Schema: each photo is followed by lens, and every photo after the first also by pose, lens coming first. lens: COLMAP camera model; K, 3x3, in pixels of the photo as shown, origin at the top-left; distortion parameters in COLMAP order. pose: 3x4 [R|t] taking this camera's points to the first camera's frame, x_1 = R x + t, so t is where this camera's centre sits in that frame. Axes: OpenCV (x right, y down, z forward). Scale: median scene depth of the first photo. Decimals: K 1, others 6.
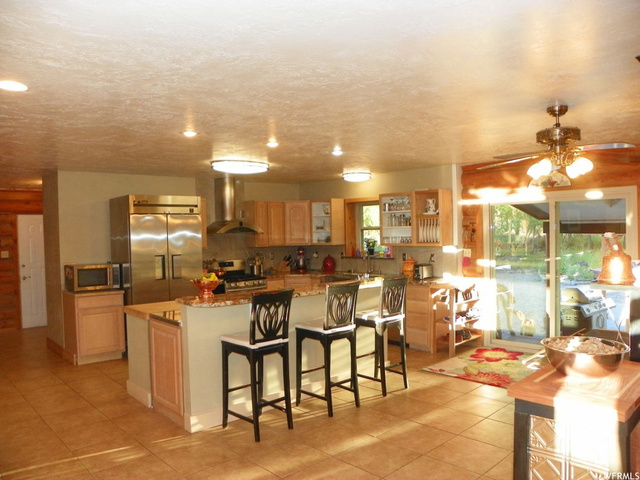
lens RADIAL K [[490.0, 0, 316.0], [0, 490.0, 245.5], [0, 0, 1]] dist [-0.156128, 0.101978]
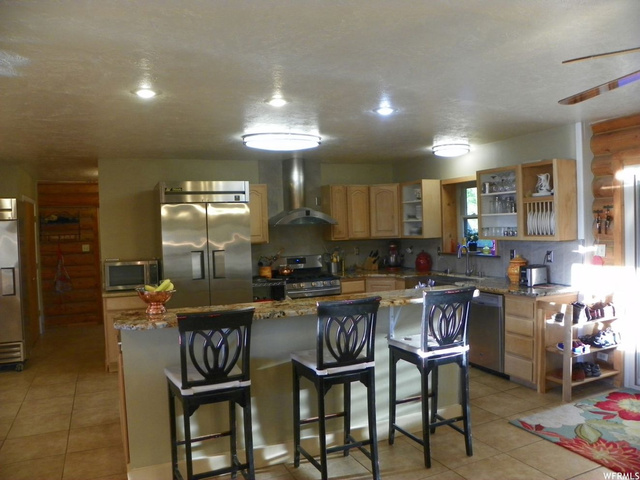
lens RADIAL K [[490.0, 0, 316.0], [0, 490.0, 245.5], [0, 0, 1]] dist [-0.156128, 0.101978]
pose [[0.947777, 0.004176, -0.318906, 0.143980], [0.001830, 0.999827, 0.018530, -0.004835], [0.318928, -0.018146, 0.947605, 0.237398]]
